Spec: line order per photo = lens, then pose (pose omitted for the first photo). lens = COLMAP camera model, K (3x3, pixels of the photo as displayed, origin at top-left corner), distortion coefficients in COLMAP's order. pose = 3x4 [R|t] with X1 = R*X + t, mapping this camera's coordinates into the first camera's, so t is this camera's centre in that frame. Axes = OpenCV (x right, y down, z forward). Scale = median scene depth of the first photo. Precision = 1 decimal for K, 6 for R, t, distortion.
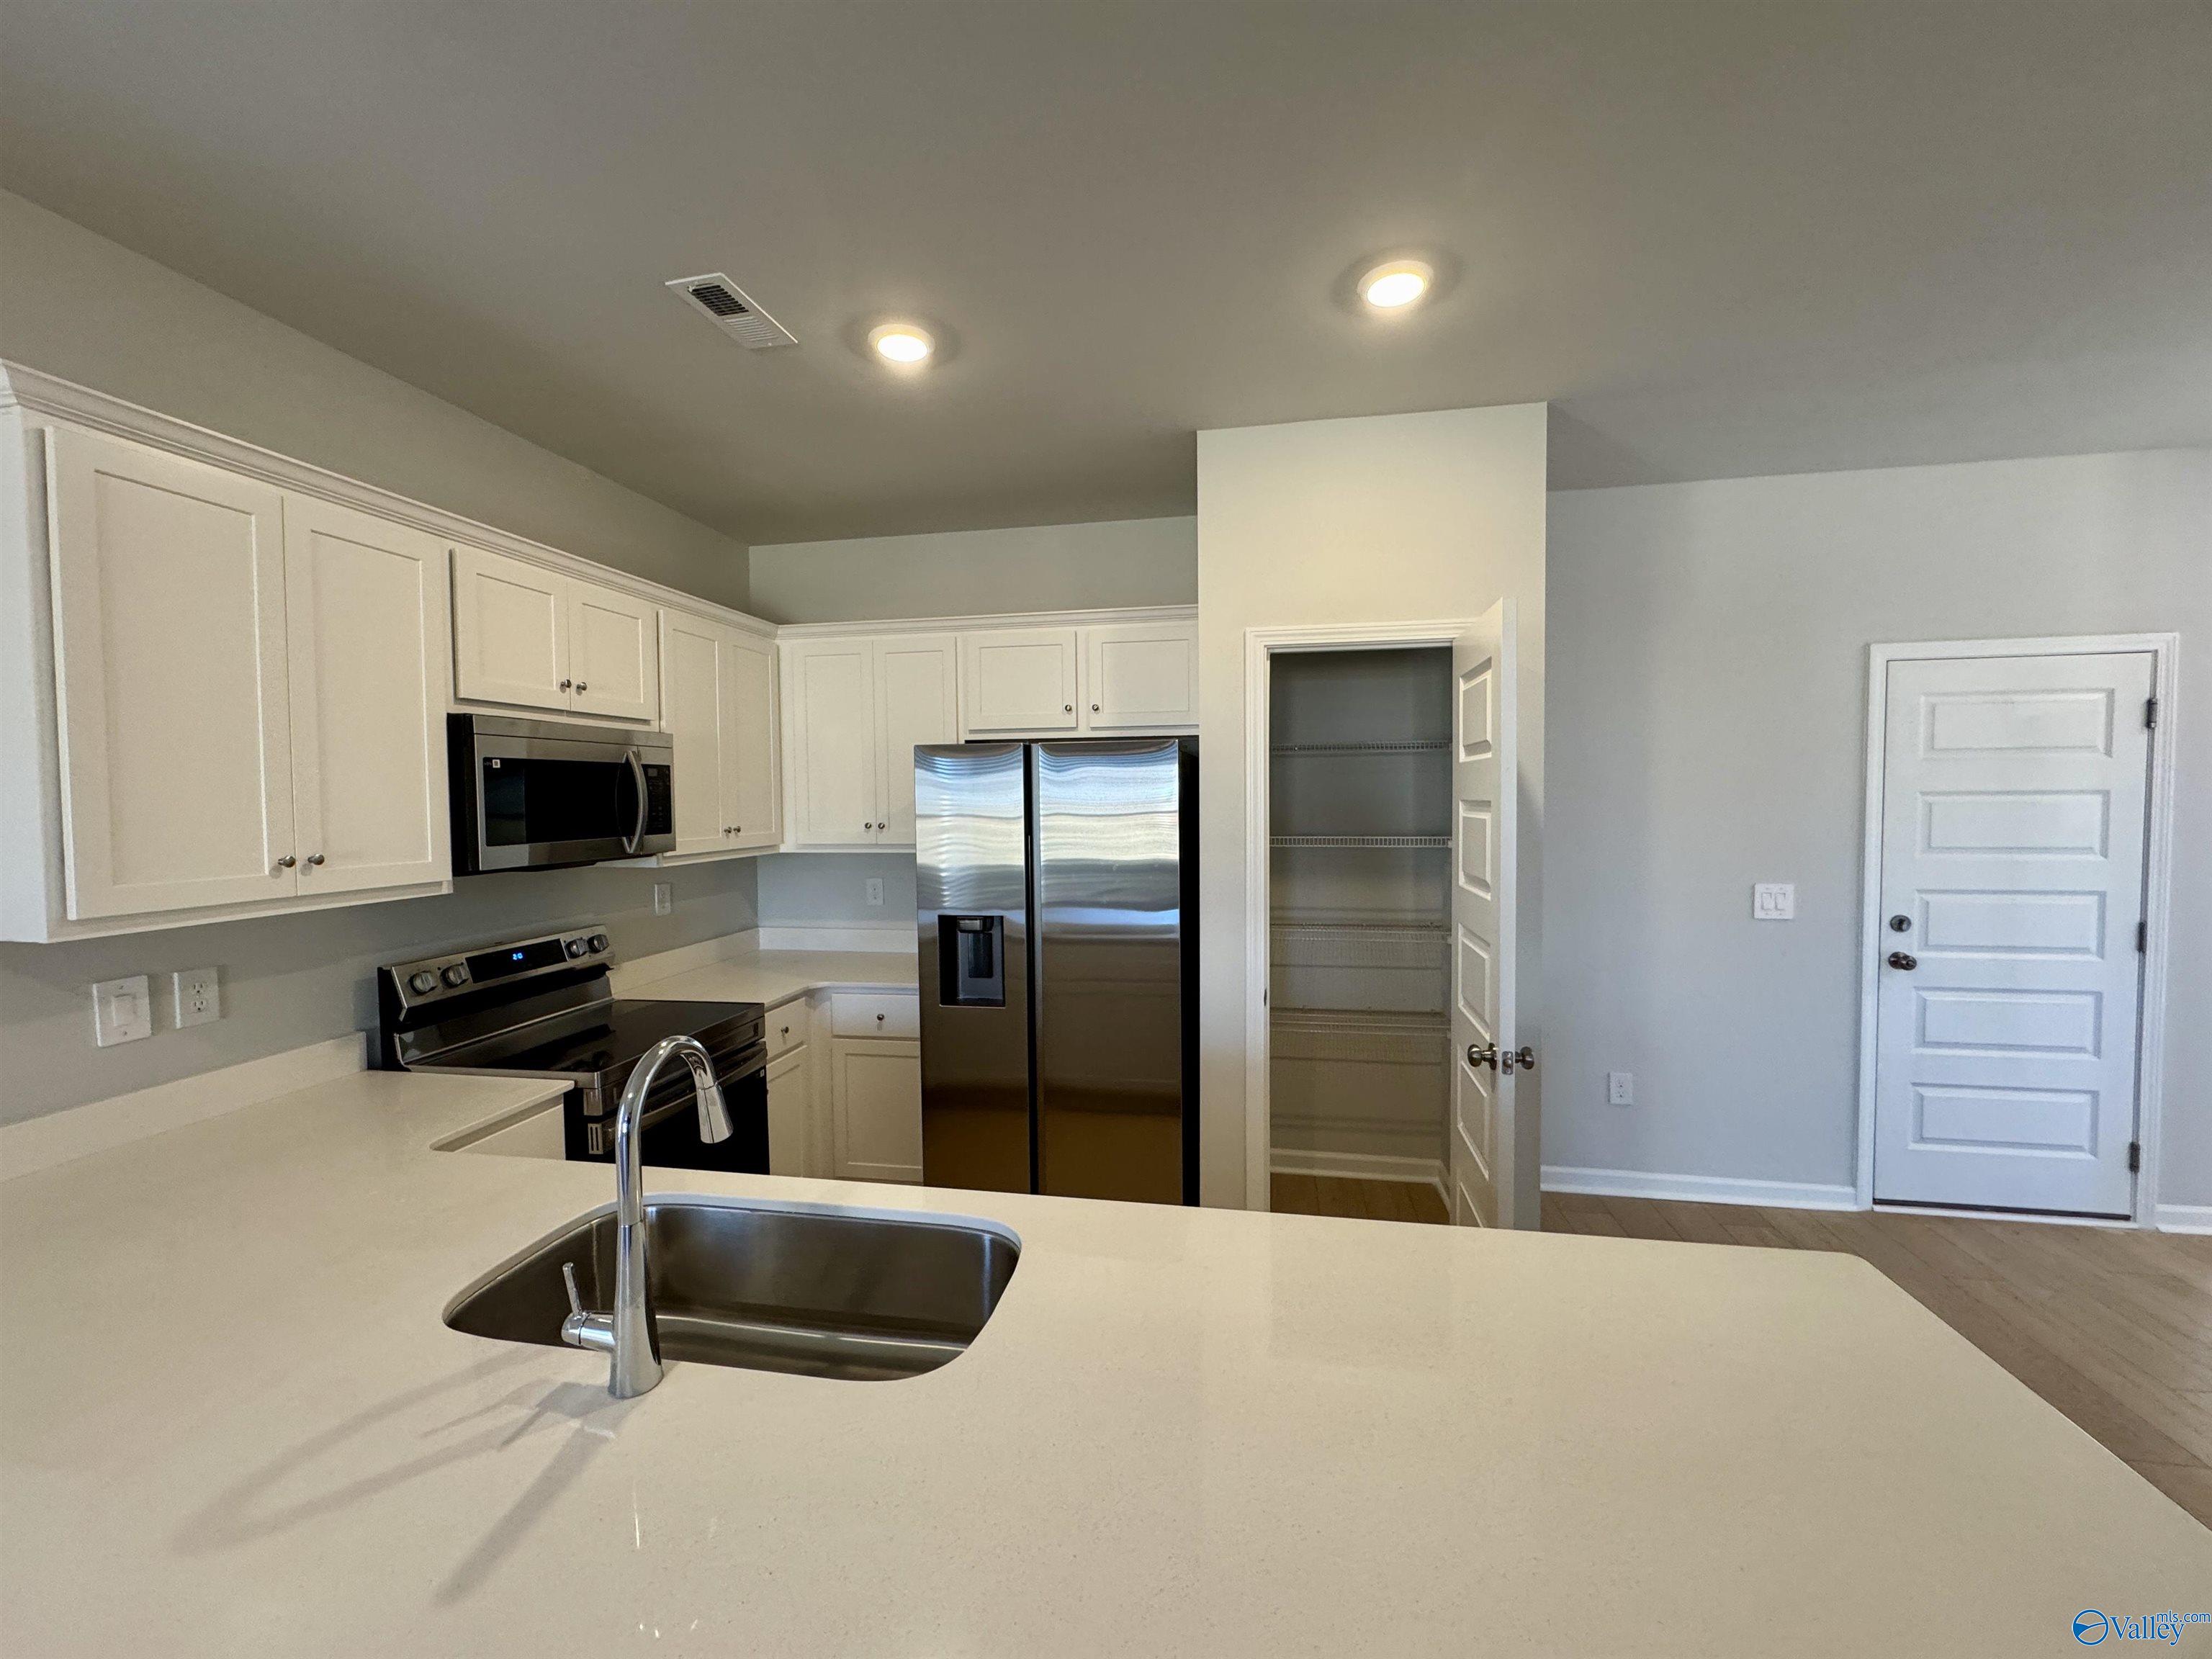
lens RADIAL K [[882.4, 0, 1101.4], [0, 882.4, 828.0], [0, 0, 1]] dist [-0.000709, 0.000286]
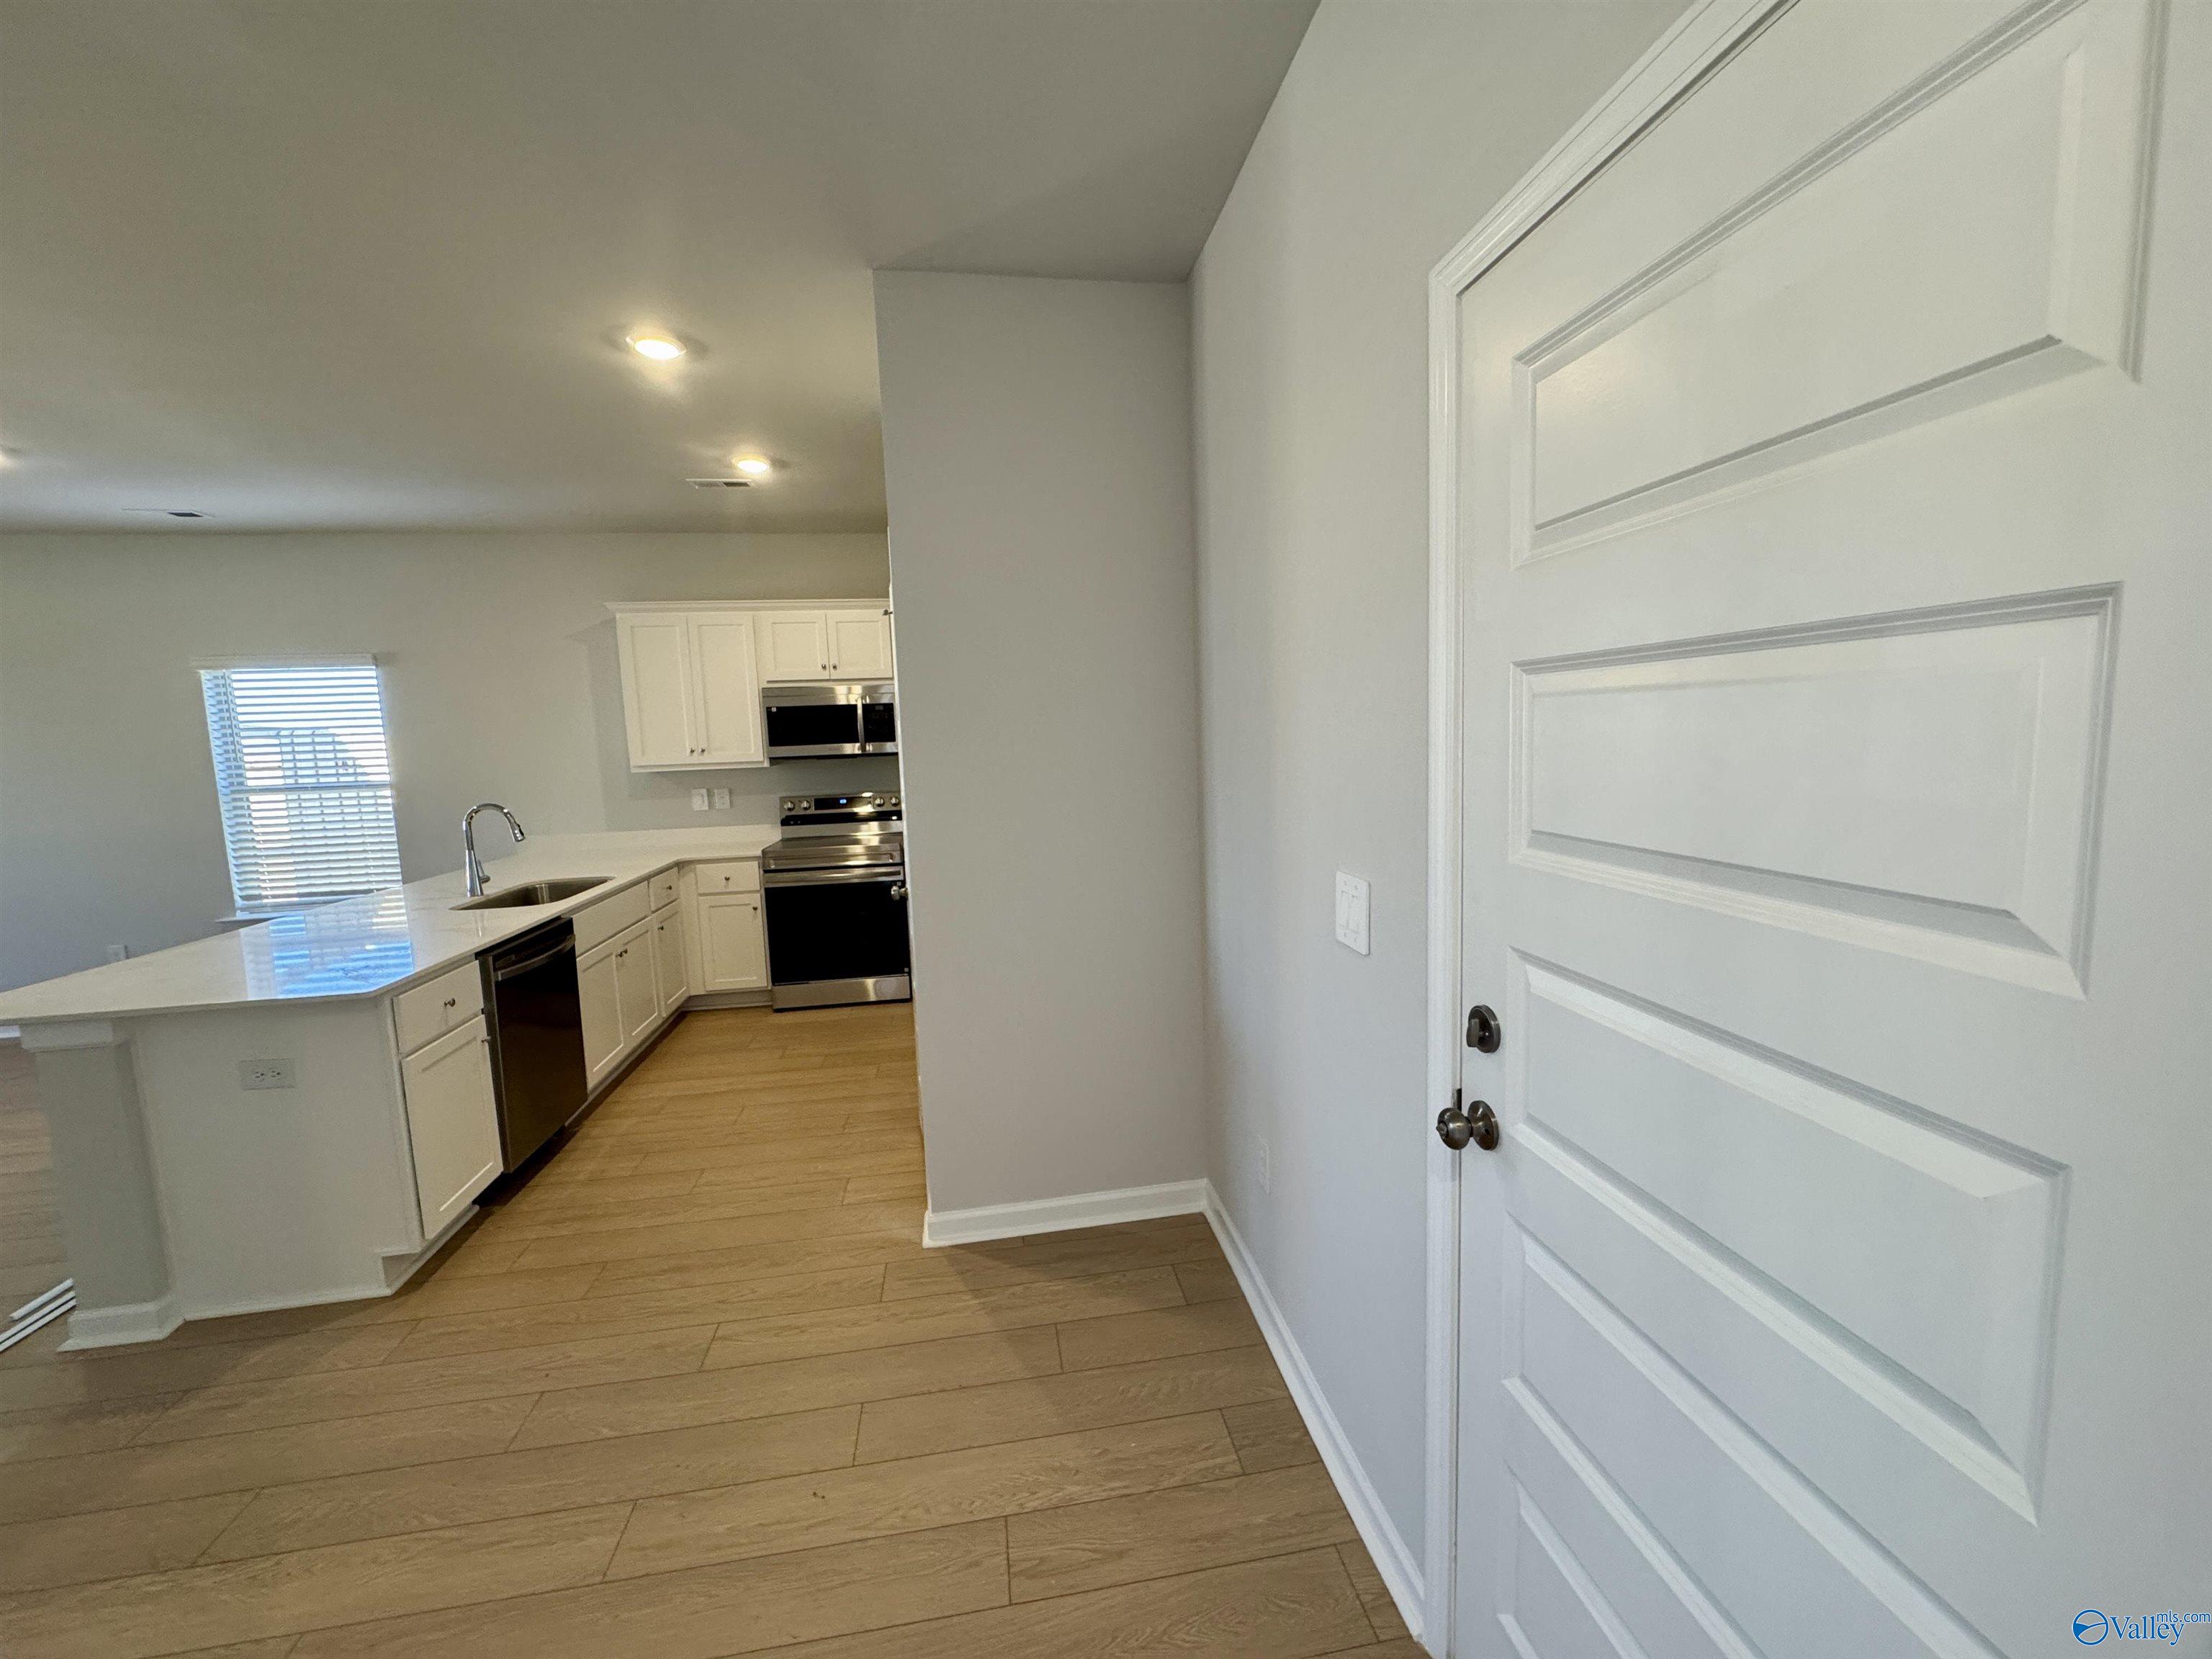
lens RADIAL K [[882.4, 0, 1102.5], [0, 882.4, 830.6], [0, 0, 1]] dist [-0.000709, 0.000286]
pose [[0.328565, 0.107523, -0.938341, 1.694972], [-0.003189, 0.993619, 0.112740, -0.022566], [0.944476, -0.034050, 0.326811, 1.037973]]
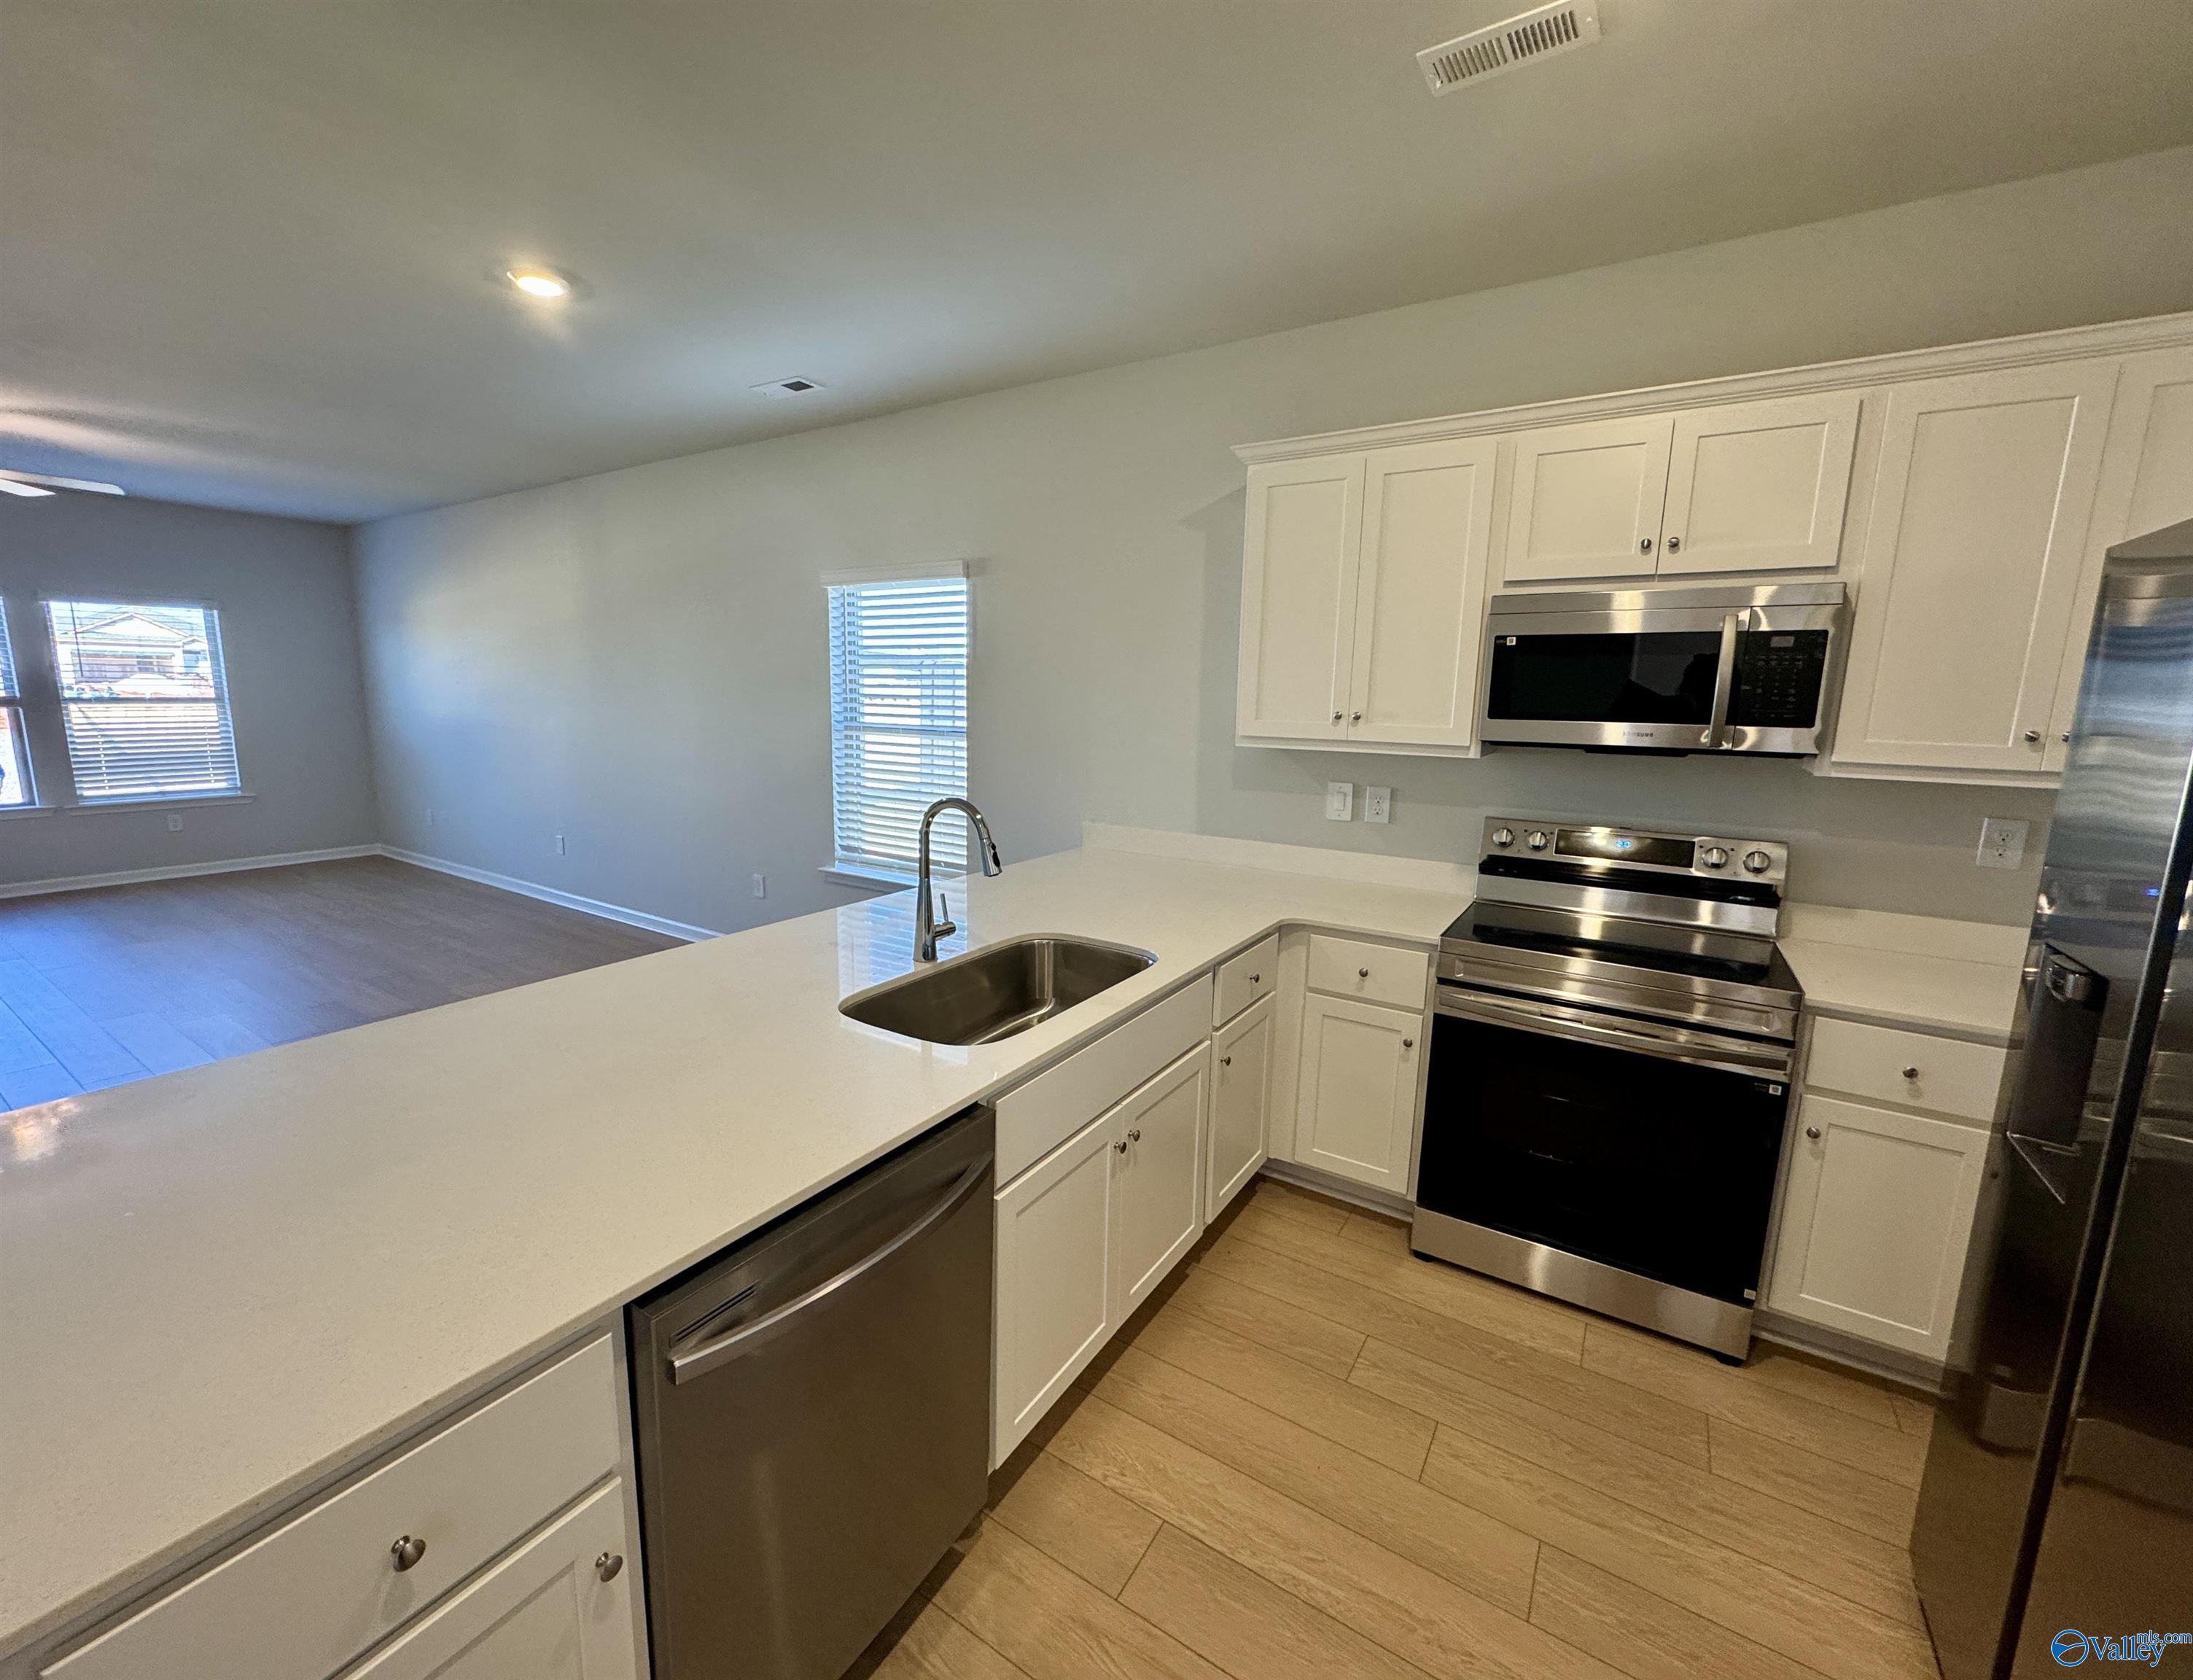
lens RADIAL K [[885.5, 0, 1082.5], [0, 885.5, 842.3], [0, 0, 1]] dist [-0.004314, -0.000020]
pose [[-0.380177, 0.153737, -0.912047, 0.513377], [-0.051488, 0.981042, 0.186829, -0.007329], [0.923479, 0.117987, -0.365055, 0.933534]]
